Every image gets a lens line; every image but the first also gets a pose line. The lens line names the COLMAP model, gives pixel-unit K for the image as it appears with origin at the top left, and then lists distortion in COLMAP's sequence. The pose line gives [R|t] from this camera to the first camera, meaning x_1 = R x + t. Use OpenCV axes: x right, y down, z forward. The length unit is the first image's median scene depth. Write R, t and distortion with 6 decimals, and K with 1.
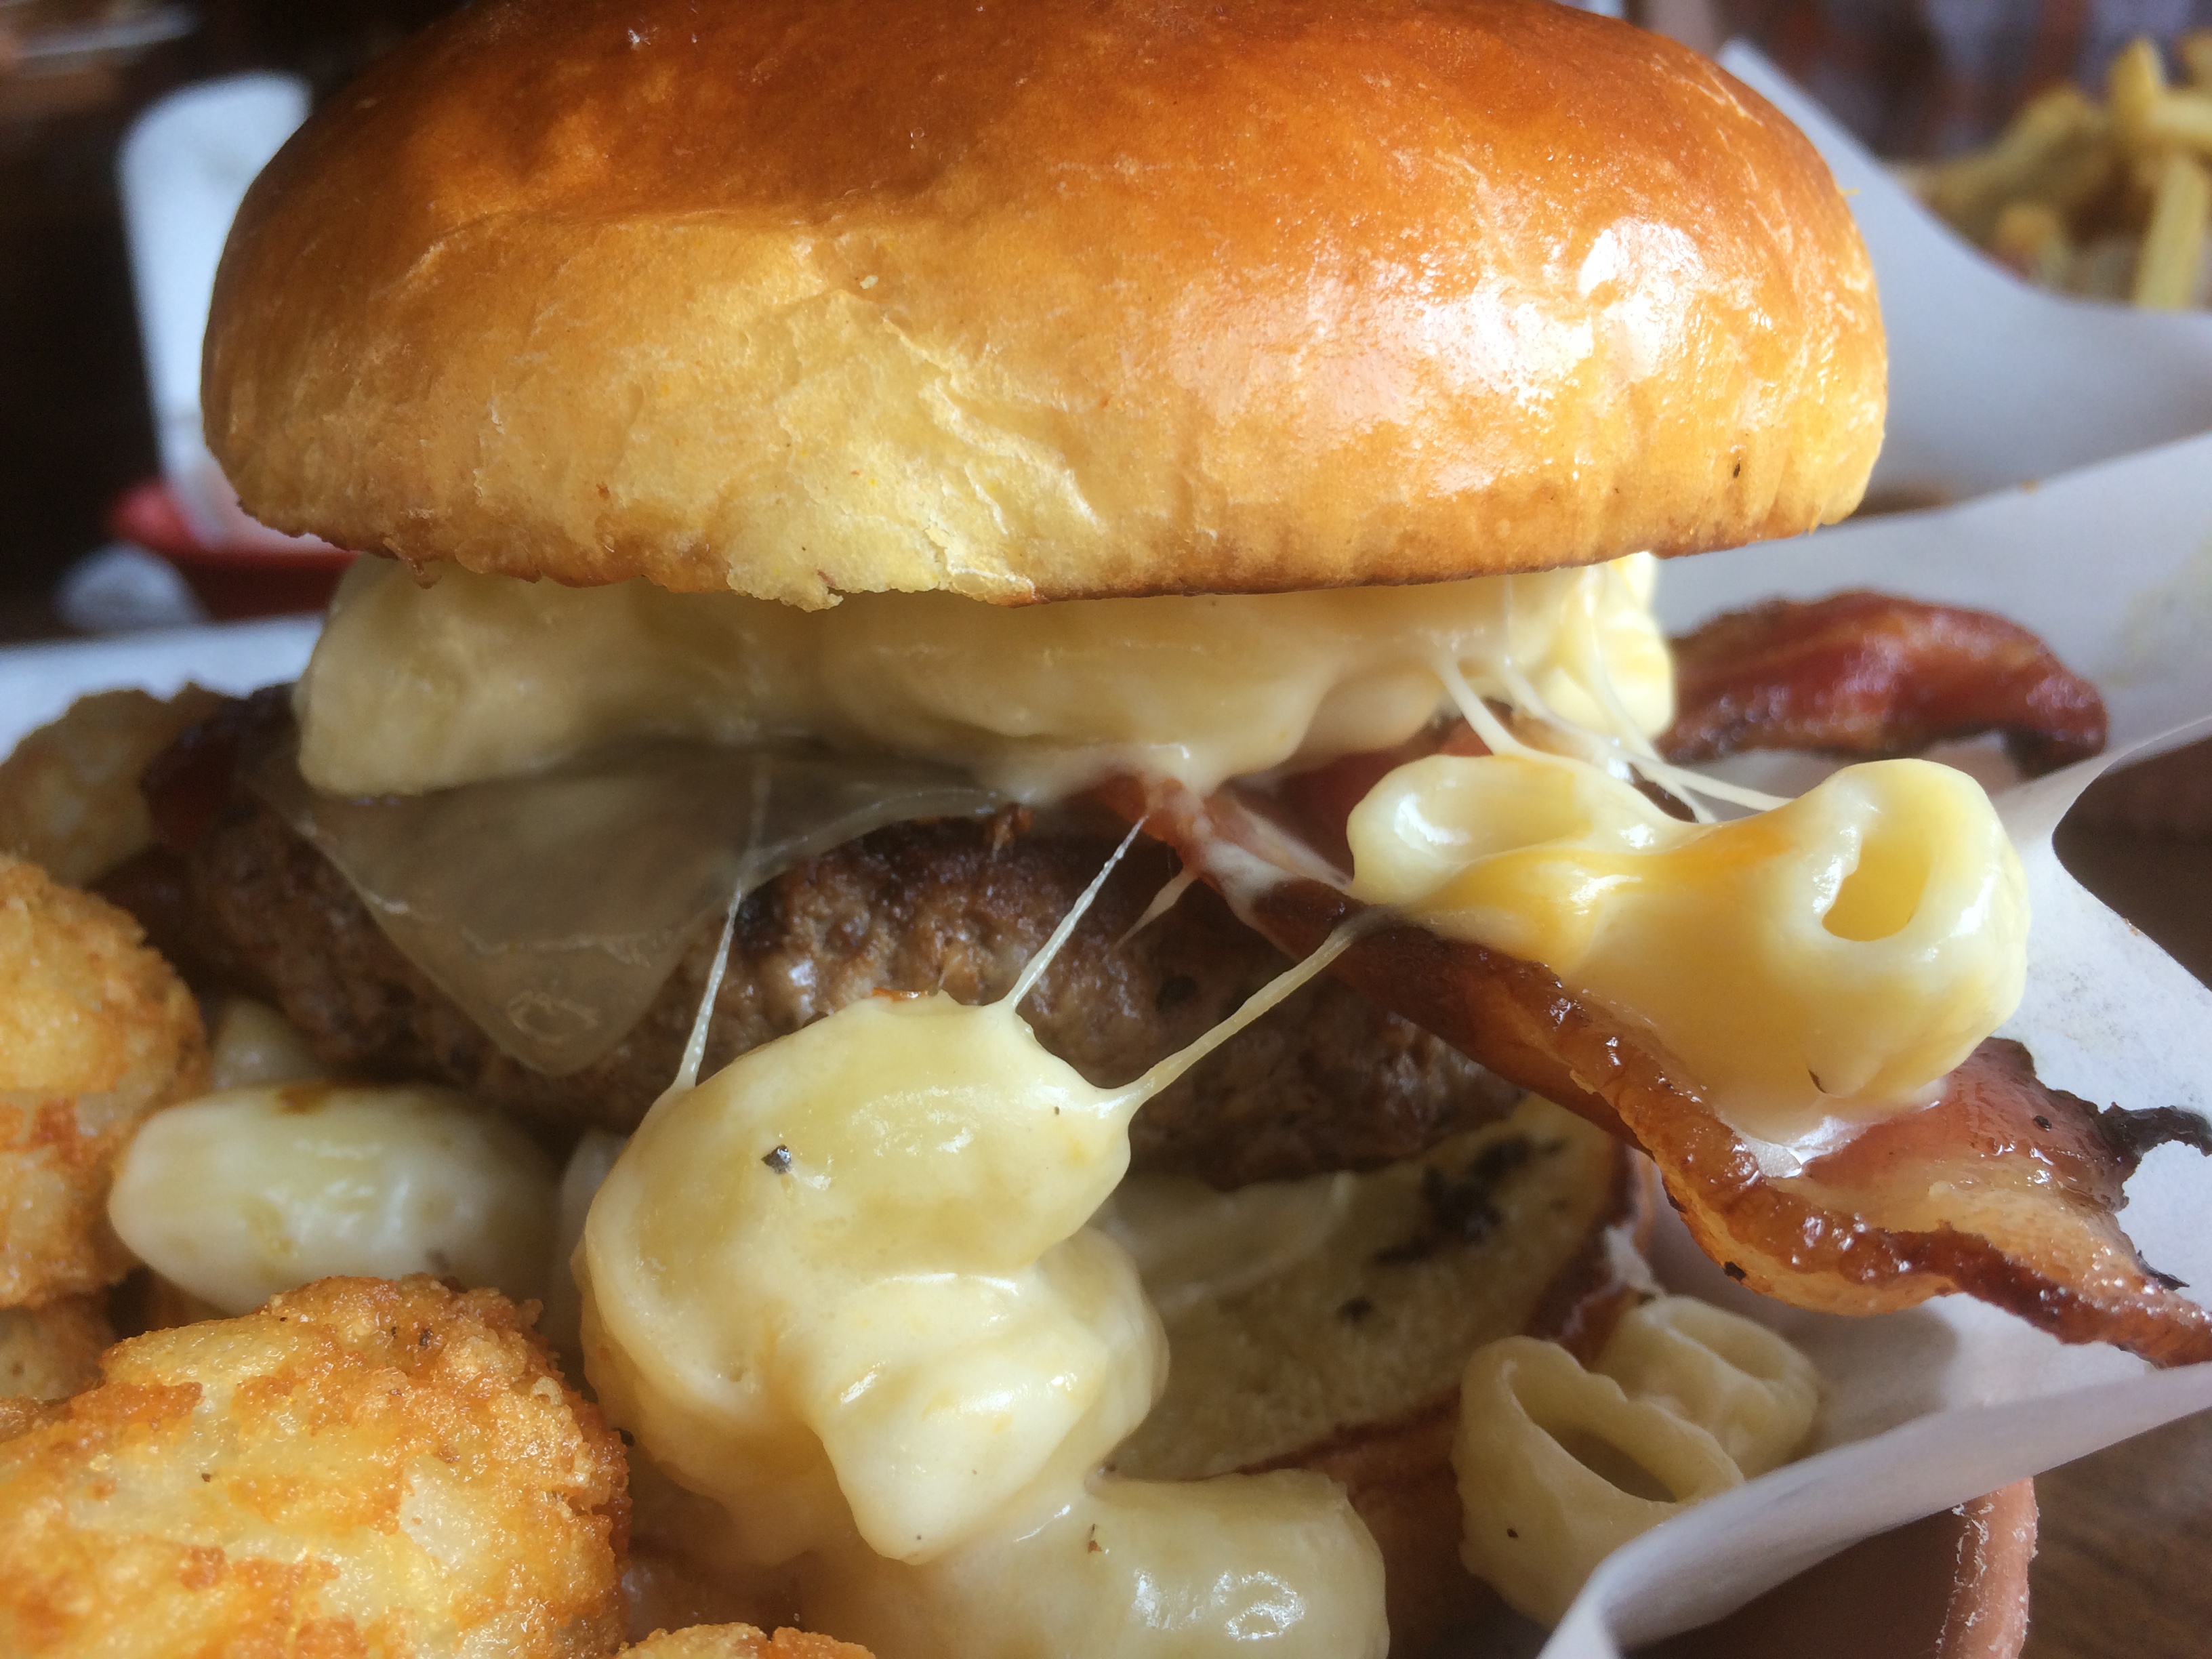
lens RADIAL K [[2053.2, 0, 1106.0], [0, 2053.2, 829.5], [0, 0, 1]] dist [0.024364, -0.020924]
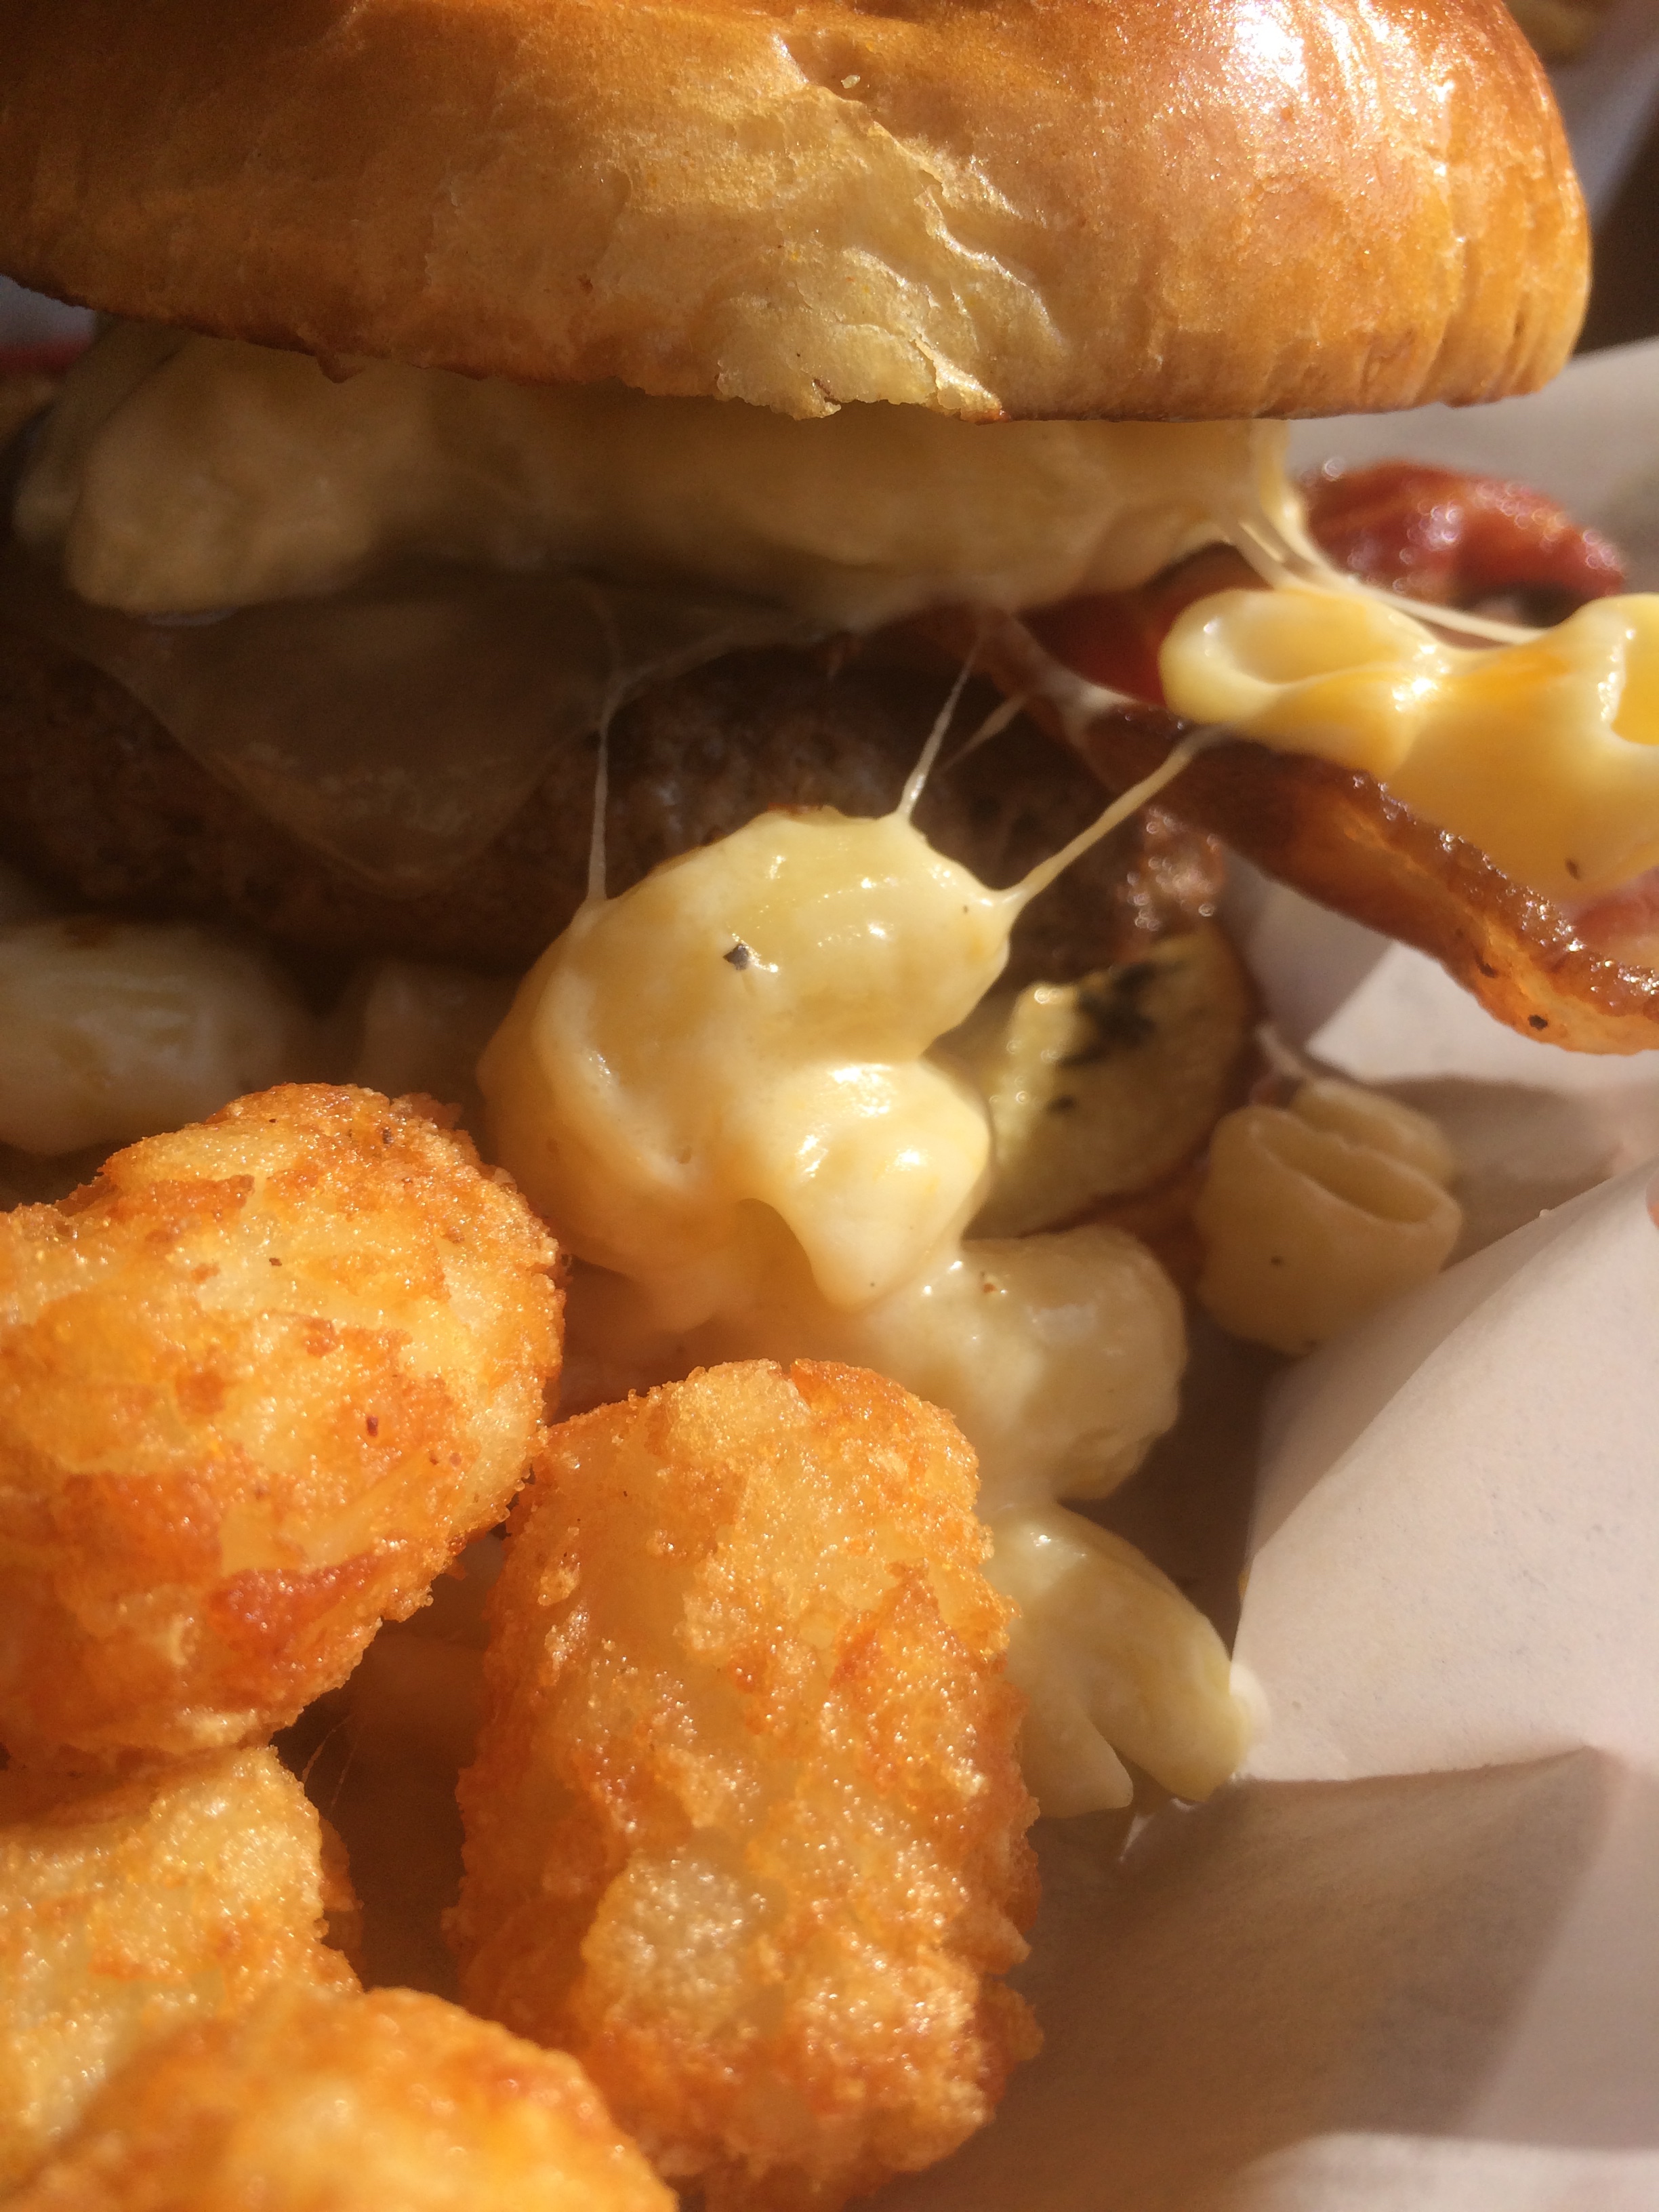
lens RADIAL K [[1990.1, 0, 829.5], [0, 1990.1, 1106.0], [0, 0, 1]] dist [0.081514, -0.202068]
pose [[0.965760, -0.045516, 0.255412, -0.393054], [-0.002420, 0.982867, 0.184301, 0.045675], [-0.259425, -0.178609, 0.949104, -0.019325]]
